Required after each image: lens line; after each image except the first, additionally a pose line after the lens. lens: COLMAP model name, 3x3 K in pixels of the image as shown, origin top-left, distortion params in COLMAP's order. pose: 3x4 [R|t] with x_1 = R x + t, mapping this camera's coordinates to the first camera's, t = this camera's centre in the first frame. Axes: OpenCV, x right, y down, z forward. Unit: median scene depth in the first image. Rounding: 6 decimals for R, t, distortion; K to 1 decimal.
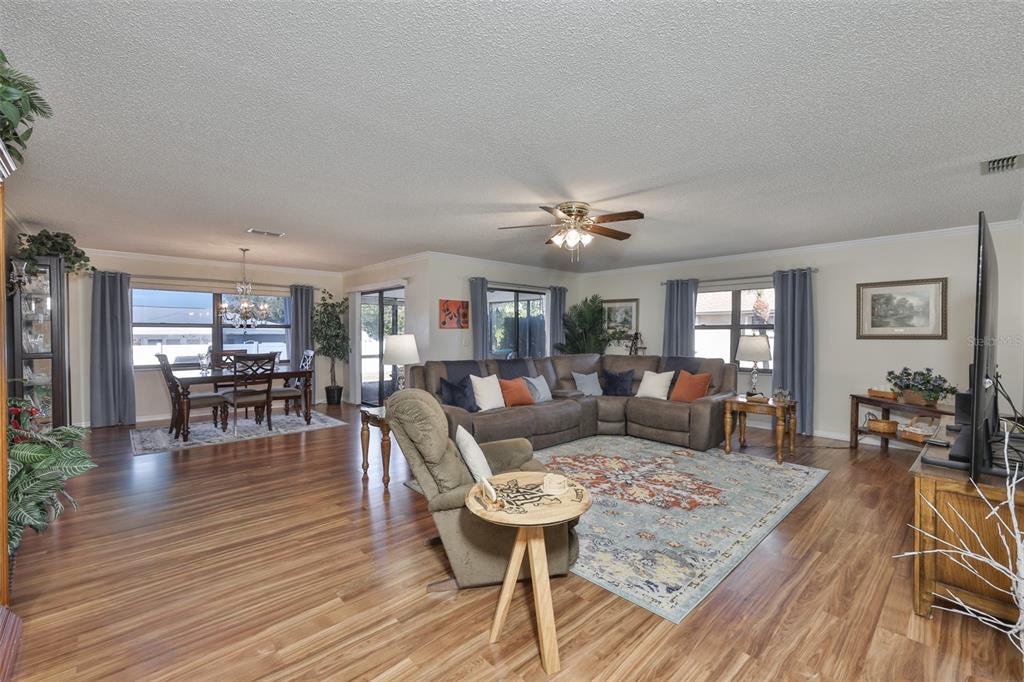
lens RADIAL K [[430.6, 0, 512.1], [0, 430.6, 337.4], [0, 0, 1]] dist [-0.002247, -0.000360]
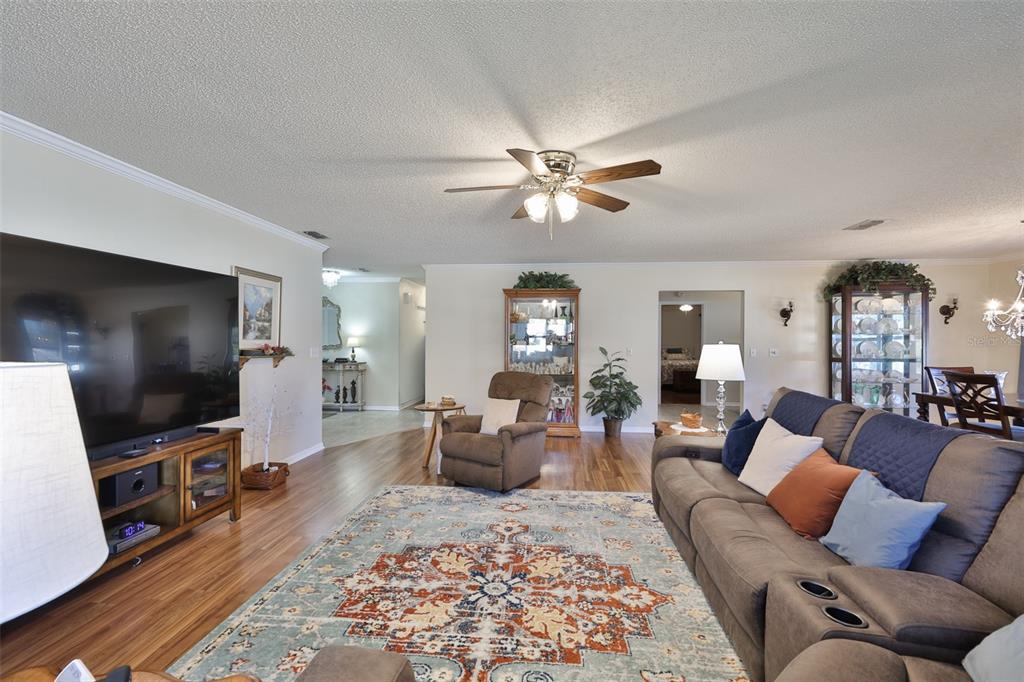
lens RADIAL K [[428.9, 0, 506.8], [0, 428.9, 342.9], [0, 0, 1]] dist [-0.001295, -0.000124]
pose [[-0.754020, -0.001184, -0.656850, 0.585070], [-0.013560, 0.999813, 0.013763, -0.016134], [0.656712, 0.019285, -0.753895, 1.333103]]
